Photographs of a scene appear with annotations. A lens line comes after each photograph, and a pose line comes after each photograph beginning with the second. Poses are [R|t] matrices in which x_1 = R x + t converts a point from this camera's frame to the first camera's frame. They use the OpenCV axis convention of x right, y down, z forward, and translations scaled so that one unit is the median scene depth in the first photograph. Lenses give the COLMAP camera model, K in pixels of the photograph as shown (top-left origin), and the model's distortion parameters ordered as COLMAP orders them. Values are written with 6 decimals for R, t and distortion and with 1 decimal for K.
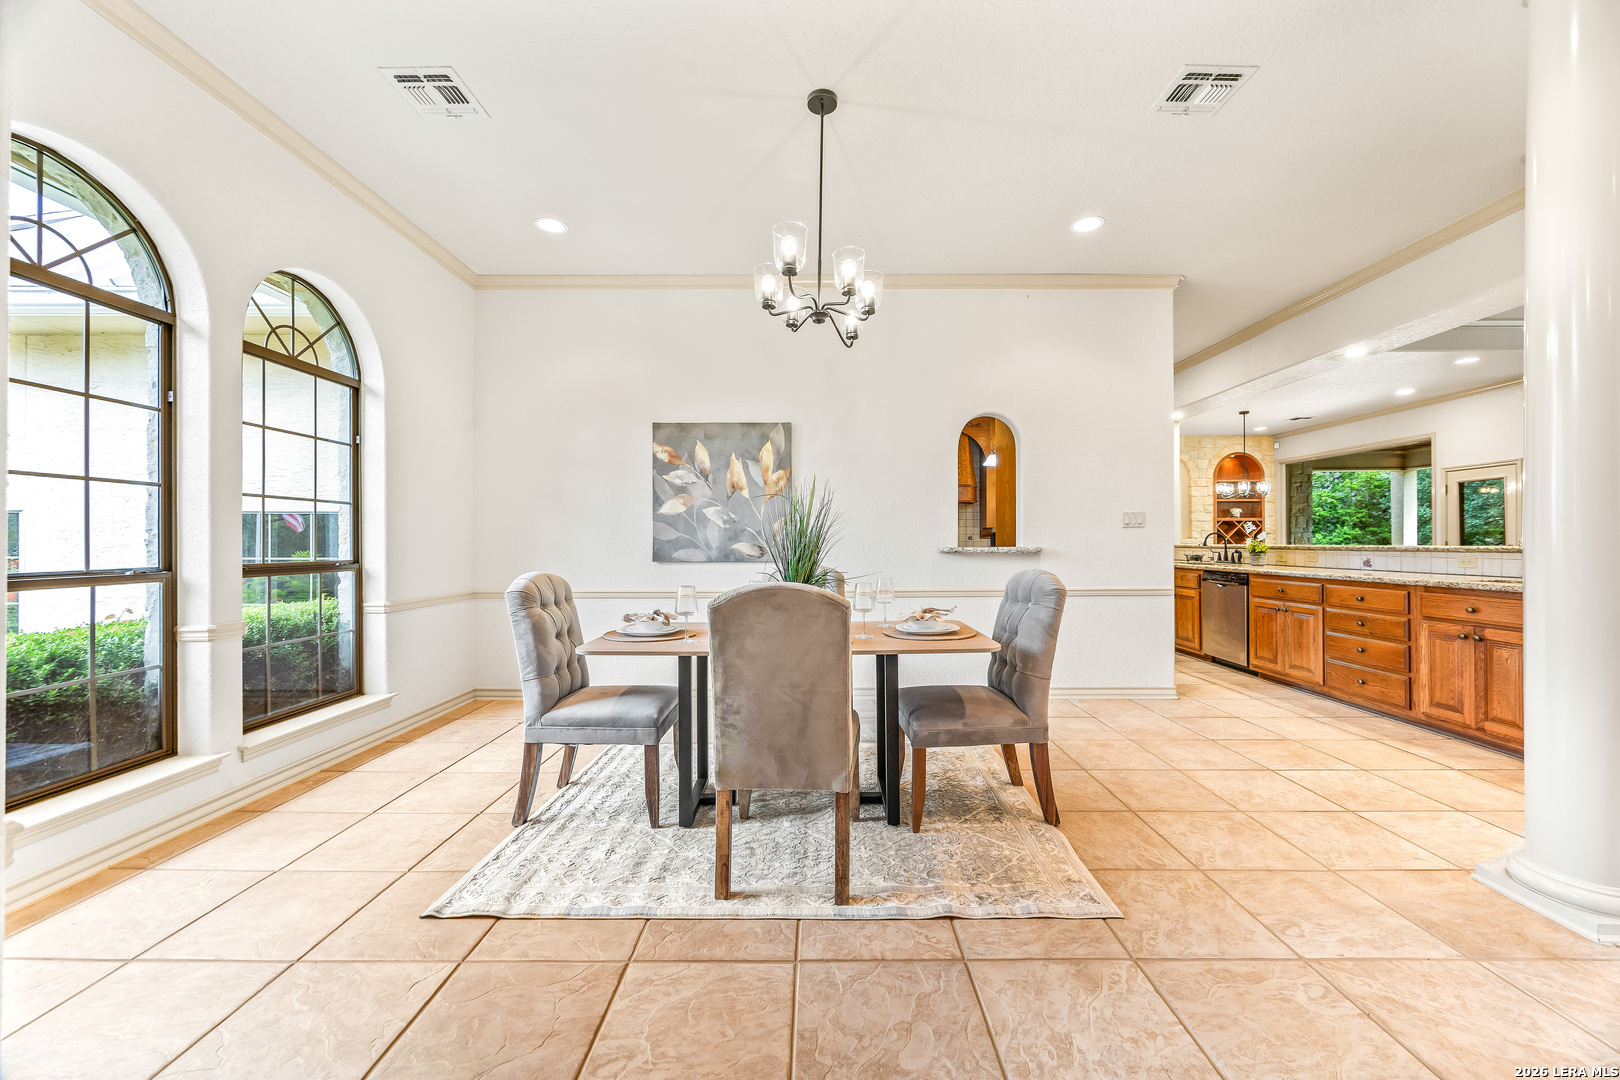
lens RADIAL K [[620.5, 0, 808.9], [0, 620.5, 539.2], [0, 0, 1]] dist [0.000561, 0.000746]
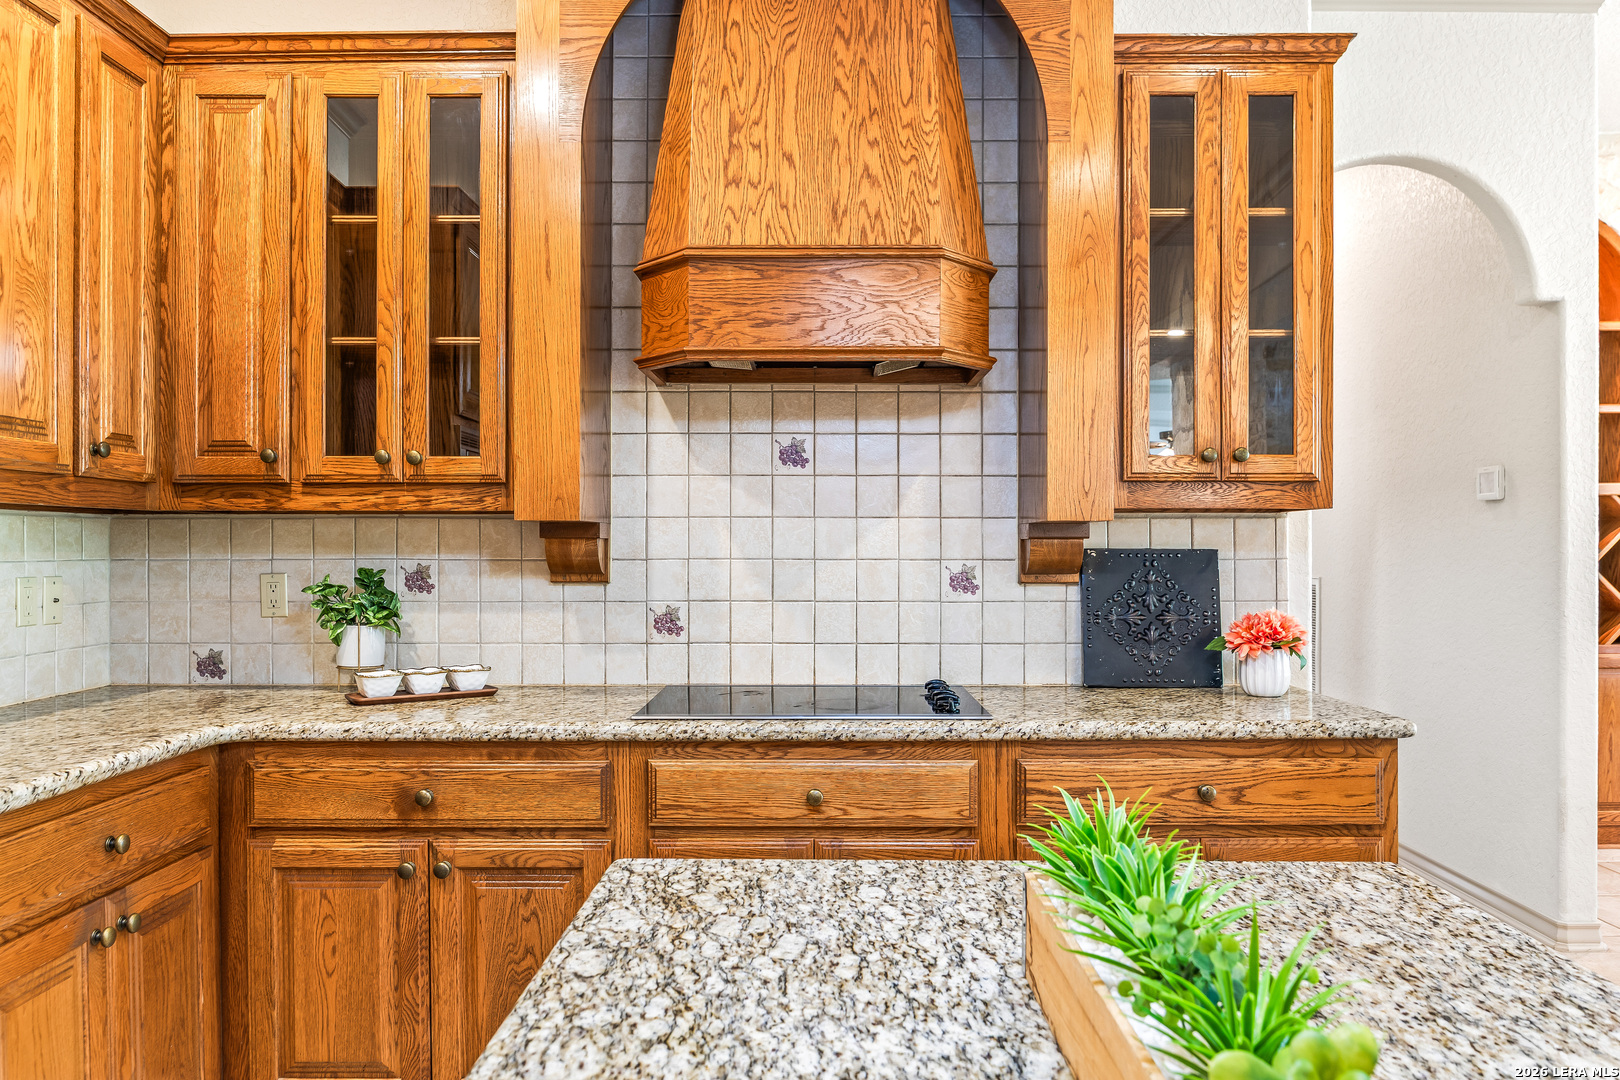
lens RADIAL K [[1168.6, 0, 811.9], [0, 1168.6, 553.2], [0, 0, 1]] dist [-0.021356, 0.007588]
pose [[0.999955, -0.000972, 0.009467, 0.213815], [0.000901, 0.999972, 0.007461, -0.012422], [-0.009474, -0.007452, 0.999927, 0.670431]]
